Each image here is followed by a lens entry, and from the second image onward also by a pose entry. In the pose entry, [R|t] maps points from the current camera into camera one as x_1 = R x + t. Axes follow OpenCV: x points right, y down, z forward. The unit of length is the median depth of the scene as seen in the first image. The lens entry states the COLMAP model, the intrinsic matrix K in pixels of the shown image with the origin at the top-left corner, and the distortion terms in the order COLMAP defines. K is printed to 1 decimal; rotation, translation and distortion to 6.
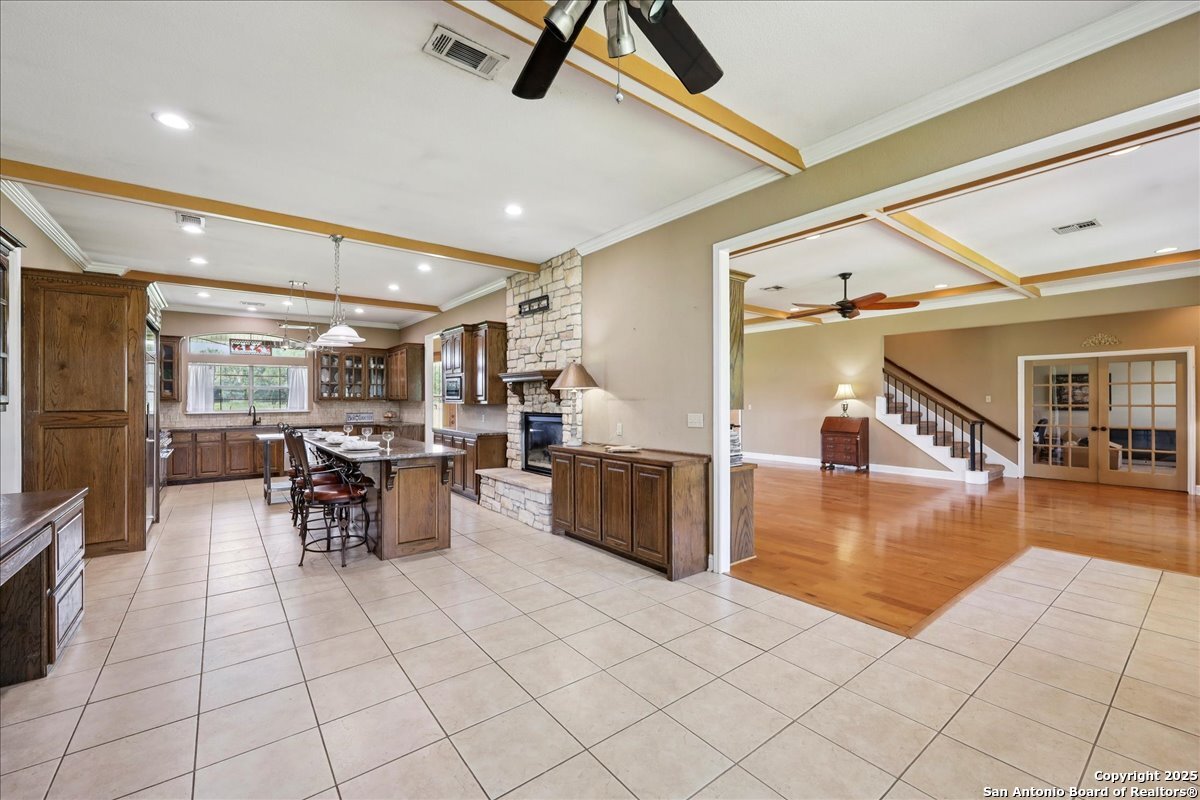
lens RADIAL K [[487.8, 0, 601.6], [0, 487.8, 406.2], [0, 0, 1]] dist [-0.005981, 0.003389]
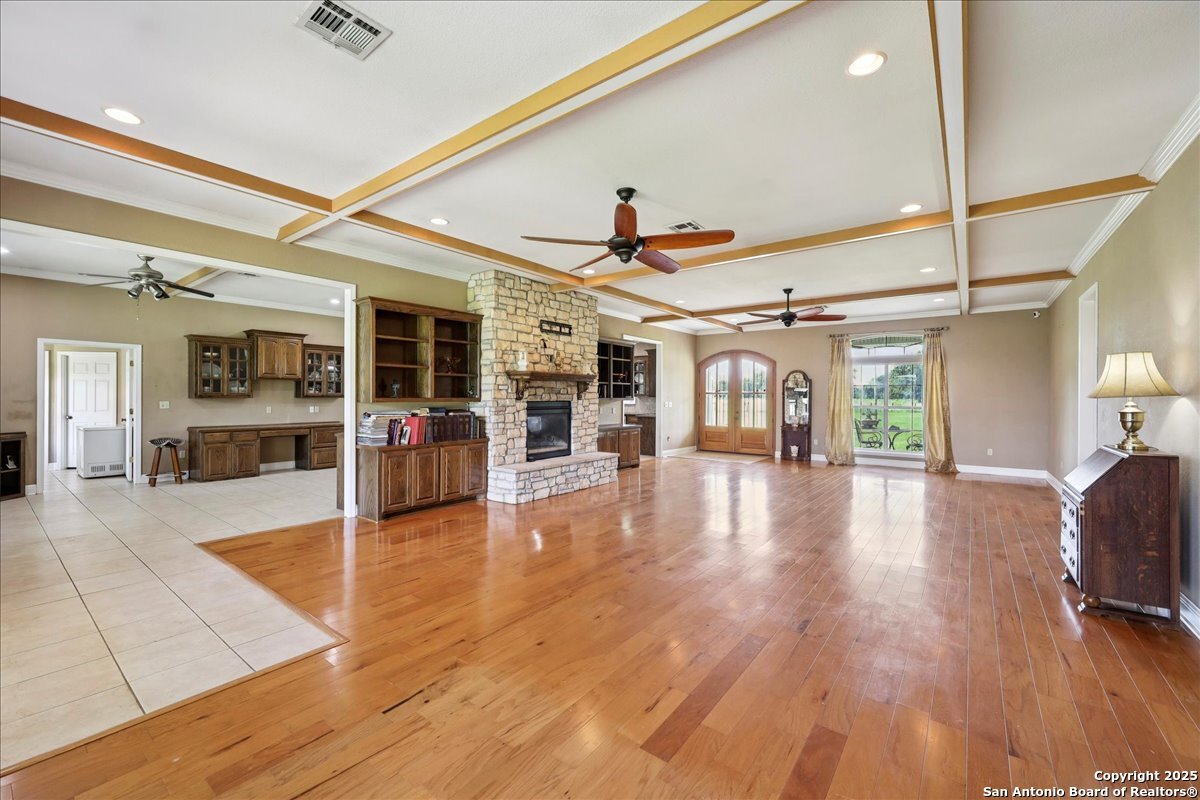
lens RADIAL K [[487.8, 0, 602.2], [0, 487.8, 399.9], [0, 0, 1]] dist [-0.005981, 0.003389]
pose [[0.254523, 0.010461, -0.967010, 0.875357], [-0.017093, 0.999834, 0.006317, -0.009591], [0.966916, 0.014921, 0.254660, 0.656731]]
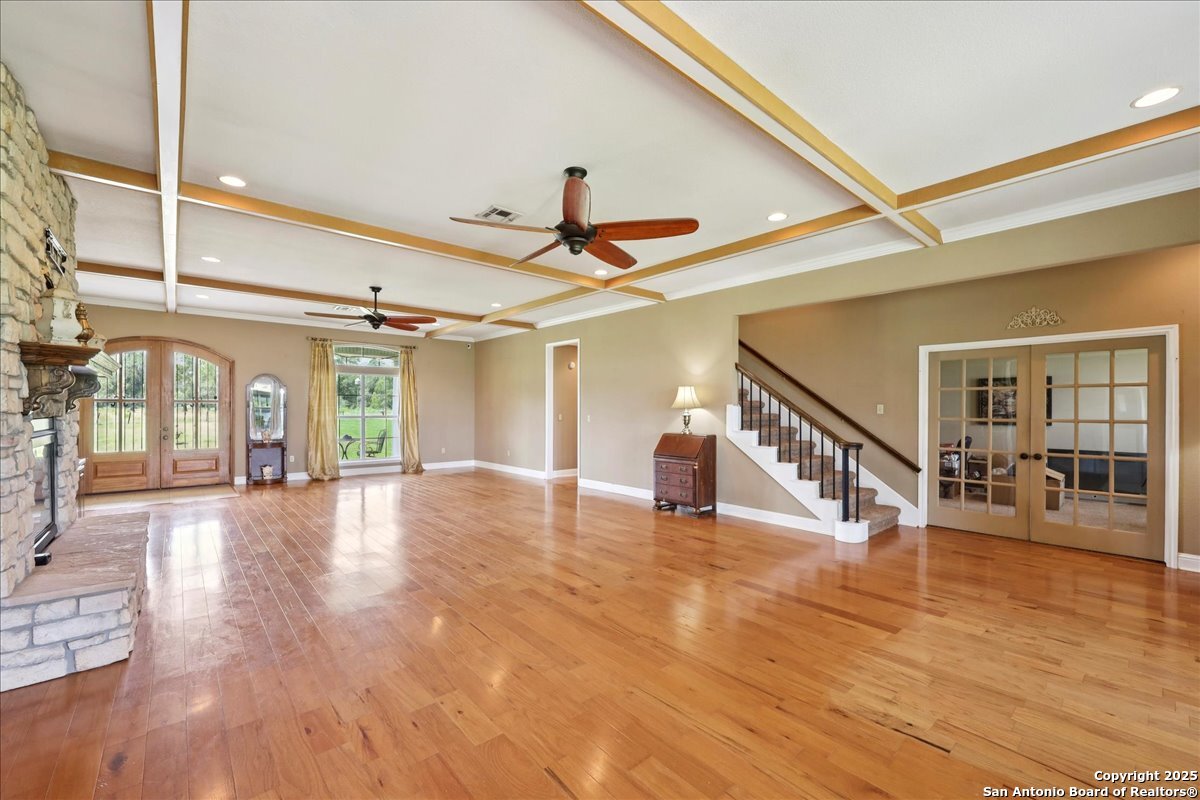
lens RADIAL K [[487.8, 0, 598.8], [0, 487.8, 415.0], [0, 0, 1]] dist [-0.005981, 0.003389]
pose [[0.998390, 0.005694, 0.056431, 0.401107], [-0.005775, 0.999983, 0.001268, -0.005606], [-0.056423, -0.001592, 0.998406, 0.377162]]
